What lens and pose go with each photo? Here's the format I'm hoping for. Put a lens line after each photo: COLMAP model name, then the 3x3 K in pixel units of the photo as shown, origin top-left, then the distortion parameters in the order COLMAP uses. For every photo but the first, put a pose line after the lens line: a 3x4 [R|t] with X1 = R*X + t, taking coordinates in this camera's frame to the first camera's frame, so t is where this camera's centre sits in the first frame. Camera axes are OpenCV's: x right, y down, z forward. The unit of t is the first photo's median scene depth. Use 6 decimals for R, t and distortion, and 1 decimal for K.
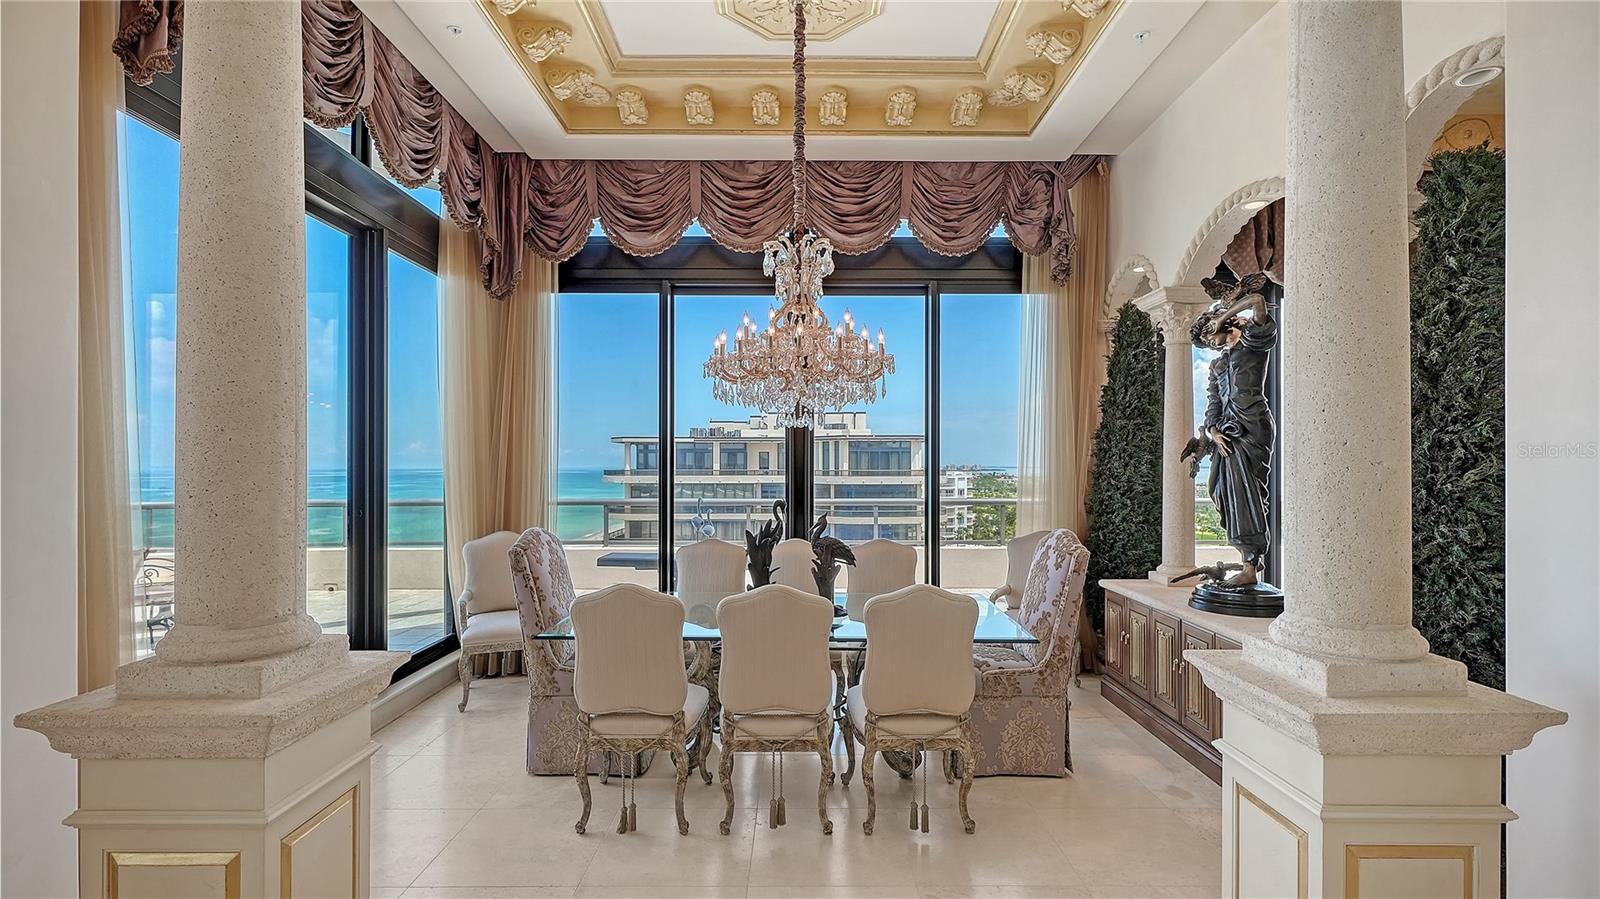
lens RADIAL K [[758.8, 0, 797.6], [0, 758.8, 460.9], [0, 0, 1]] dist [0.000987, 0.000633]
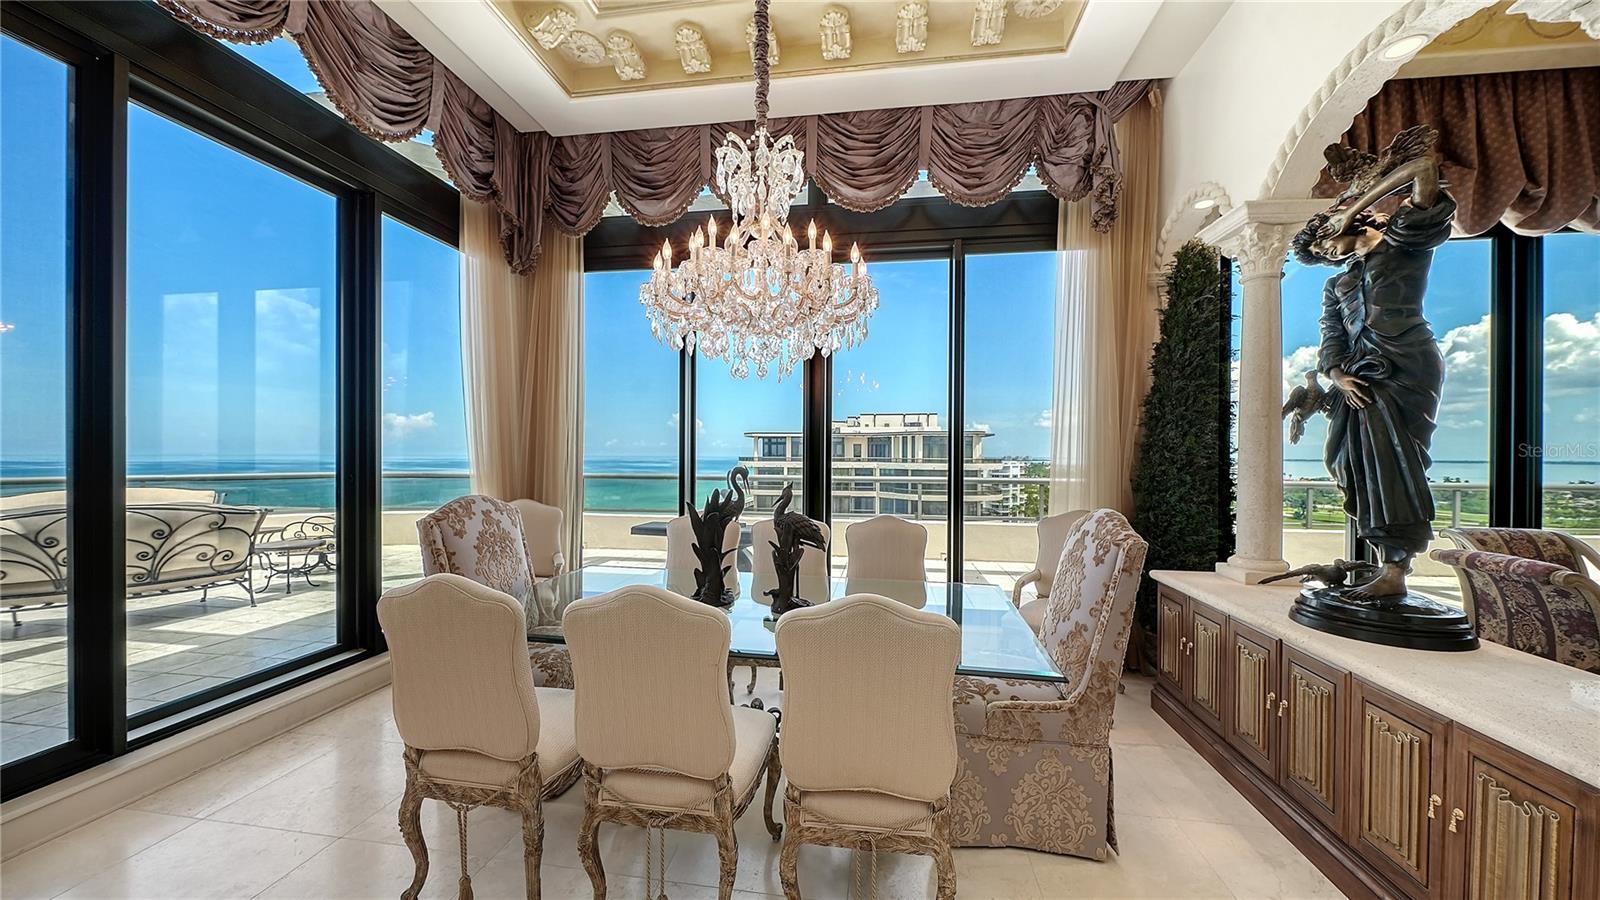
lens RADIAL K [[570.0, 0, 800.8], [0, 570.0, 452.9], [0, 0, 1]] dist [-0.002193, -0.000308]
pose [[0.988869, 0.006331, -0.148654, 0.106218], [-0.006042, 0.999979, 0.002394, 0.027159], [0.148666, -0.001469, 0.988886, 0.313883]]
